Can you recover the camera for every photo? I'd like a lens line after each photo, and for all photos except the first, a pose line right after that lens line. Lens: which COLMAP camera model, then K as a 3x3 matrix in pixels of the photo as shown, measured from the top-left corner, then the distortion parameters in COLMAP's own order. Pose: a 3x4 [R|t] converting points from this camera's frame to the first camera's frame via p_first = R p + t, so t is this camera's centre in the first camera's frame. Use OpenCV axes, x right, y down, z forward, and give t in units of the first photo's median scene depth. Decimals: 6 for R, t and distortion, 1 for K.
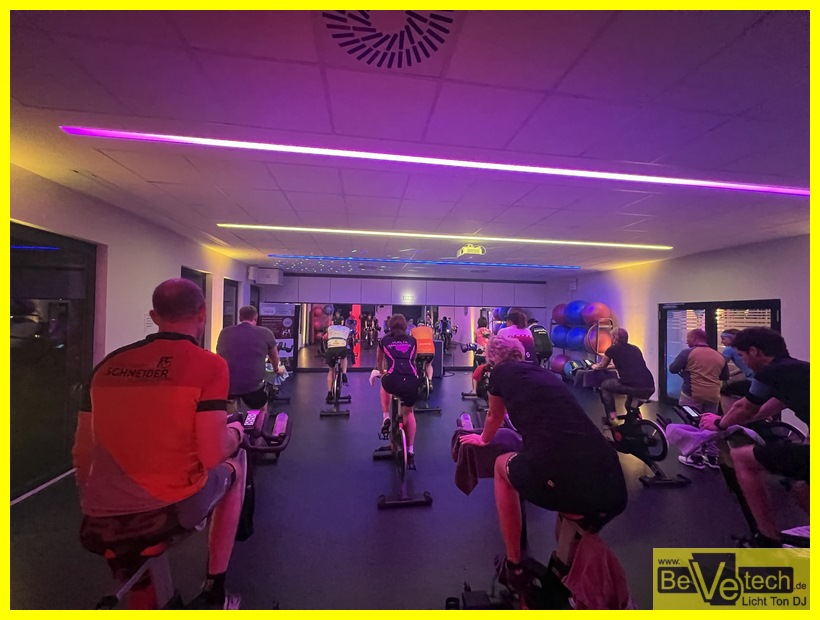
lens RADIAL K [[322.2, 0, 411.1], [0, 322.2, 309.1], [0, 0, 1]] dist [0.002543, 0.000003]
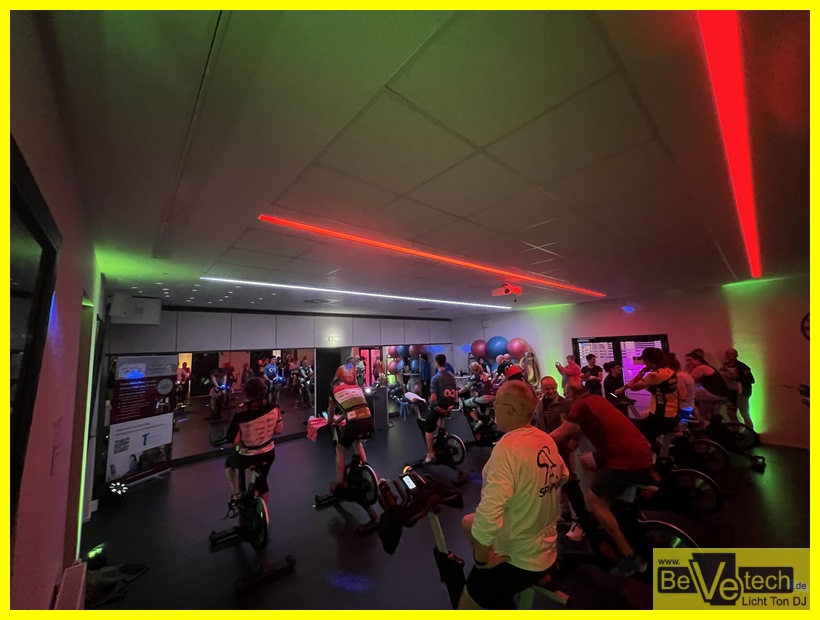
lens RADIAL K [[322.2, 0, 414.2], [0, 322.2, 308.9], [0, 0, 1]] dist [0.002543, 0.000003]
pose [[0.818859, 0.020135, 0.573641, -0.400297], [0.042417, 0.994529, -0.095457, -0.029840], [-0.572425, 0.102498, 0.813526, 0.251746]]
